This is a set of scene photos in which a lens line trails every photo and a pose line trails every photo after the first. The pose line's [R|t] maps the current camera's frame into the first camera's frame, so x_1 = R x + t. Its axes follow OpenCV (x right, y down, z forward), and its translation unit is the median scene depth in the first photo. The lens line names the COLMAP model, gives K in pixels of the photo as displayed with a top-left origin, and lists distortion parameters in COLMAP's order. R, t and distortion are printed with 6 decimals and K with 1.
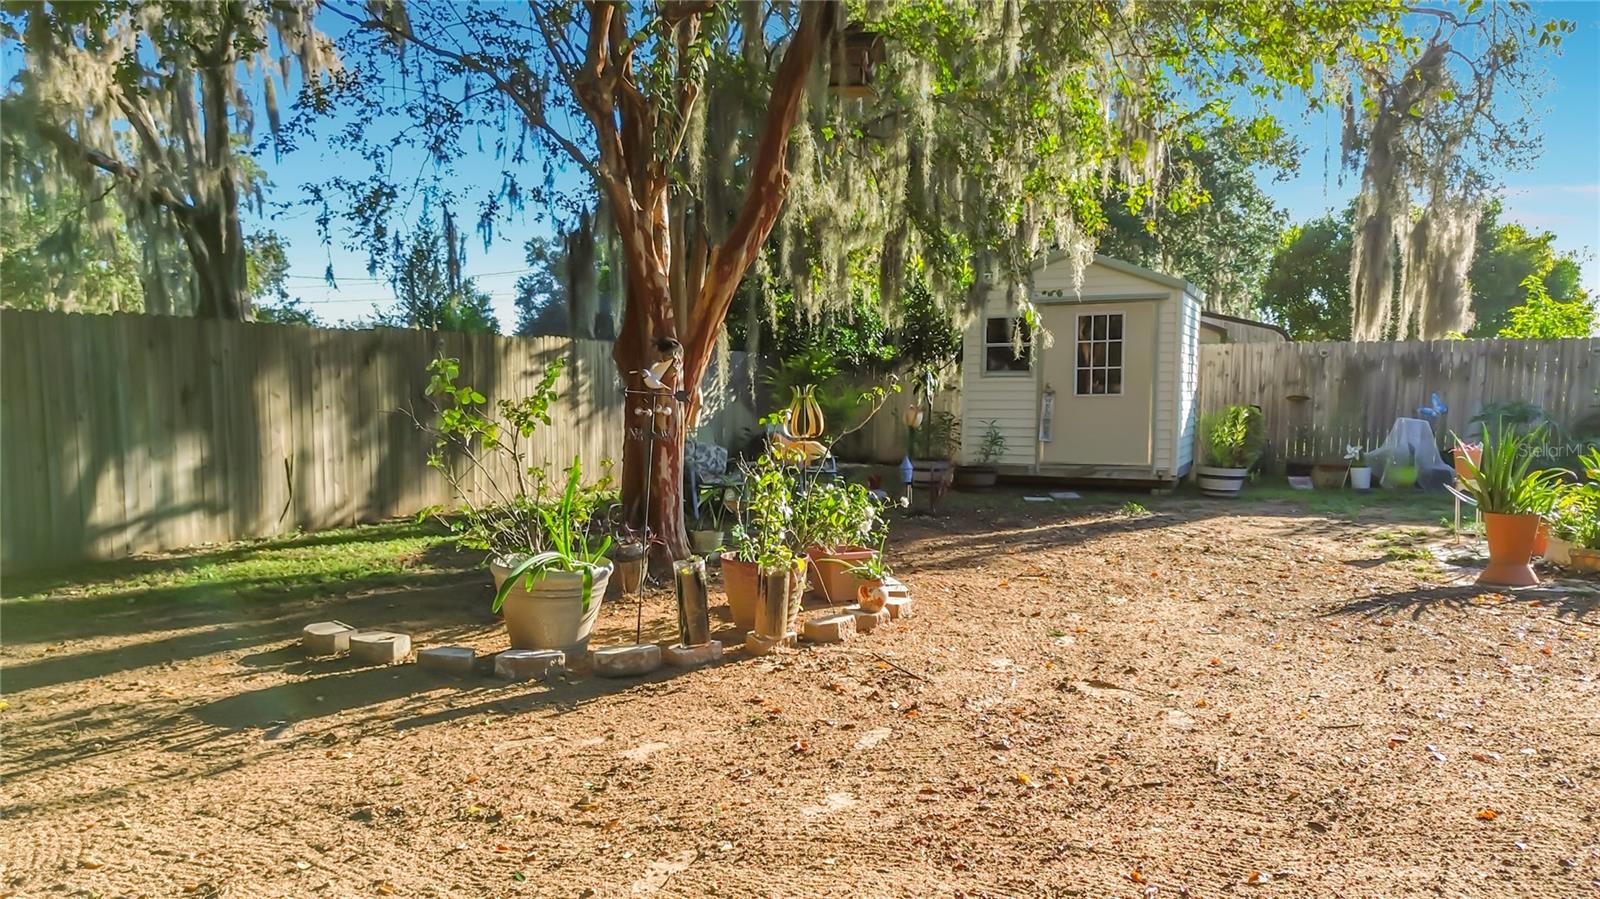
lens RADIAL K [[1159.5, 0, 800.0], [0, 1159.5, 449.5], [0, 0, 1]] dist [0.052510, -0.066078]
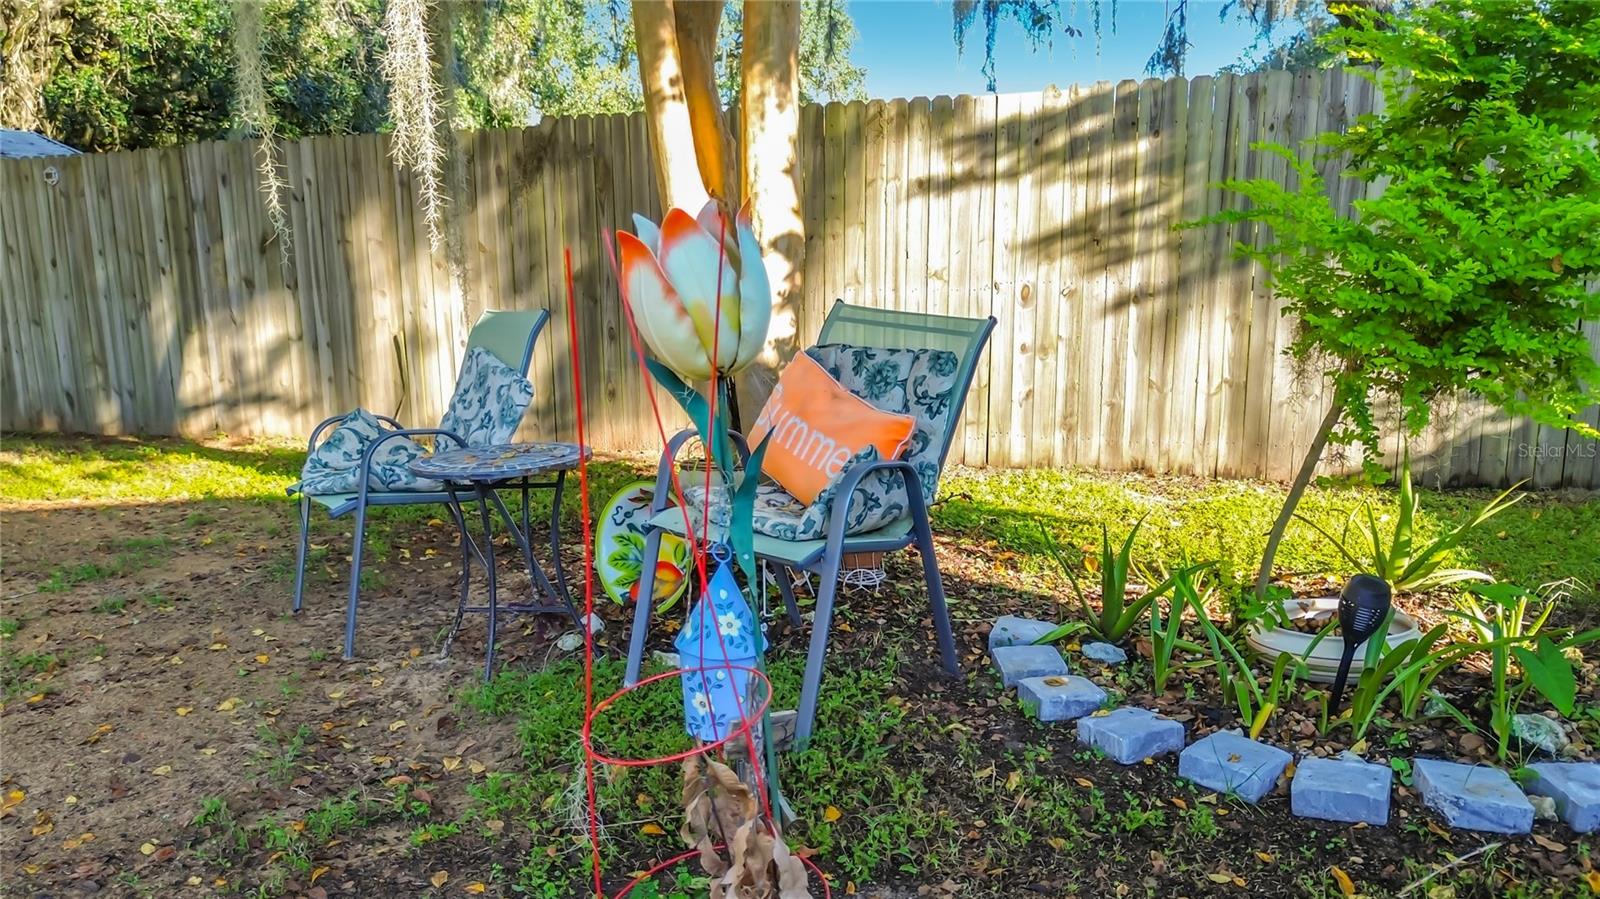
lens RADIAL K [[1159.5, 0, 800.0], [0, 1159.5, 449.5], [0, 0, 1]] dist [0.052510, -0.066078]
pose [[0.996973, 0.007299, -0.077410, -0.130214], [0.002703, 0.991728, 0.128327, -0.012092], [0.077706, -0.128147, 0.988706, 0.290750]]
